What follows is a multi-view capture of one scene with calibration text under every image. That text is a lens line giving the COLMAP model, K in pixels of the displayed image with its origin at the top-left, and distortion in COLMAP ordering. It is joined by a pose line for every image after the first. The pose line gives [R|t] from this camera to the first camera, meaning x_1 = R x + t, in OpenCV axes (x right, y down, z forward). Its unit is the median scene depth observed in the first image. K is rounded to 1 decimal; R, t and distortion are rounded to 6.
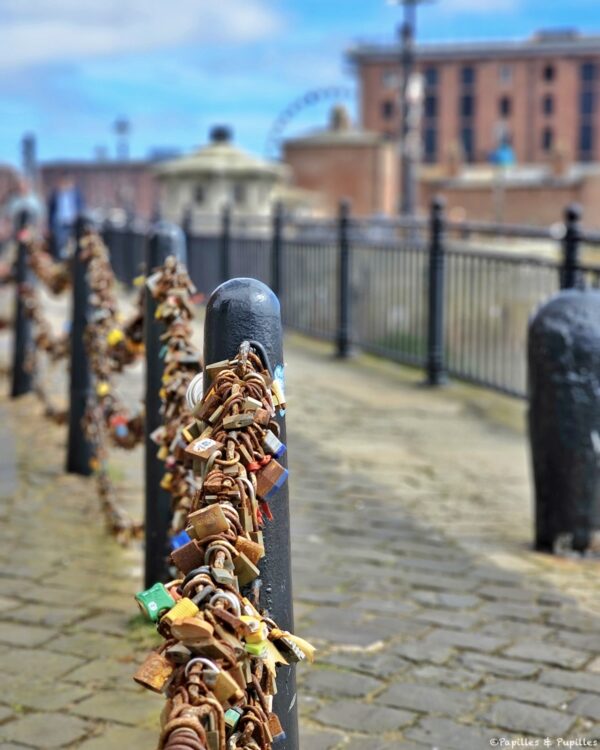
lens RADIAL K [[1625.2, 0, 299.4], [0, 1625.2, 375.6], [0, 0, 1]] dist [0.233460, 0.000000]
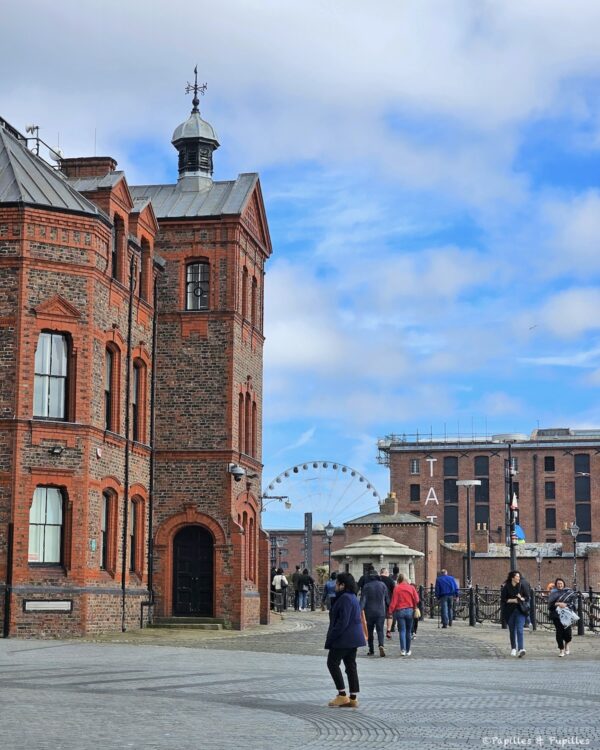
lens RADIAL K [[1625.2, 0, 302.6], [0, 1625.2, 373.7], [0, 0, 1]] dist [0.233460, 0.000000]
pose [[0.999990, -0.003236, 0.002974, -0.032090], [0.003815, 0.975029, -0.222044, 0.016594], [-0.002181, 0.222053, 0.975032, -0.178660]]
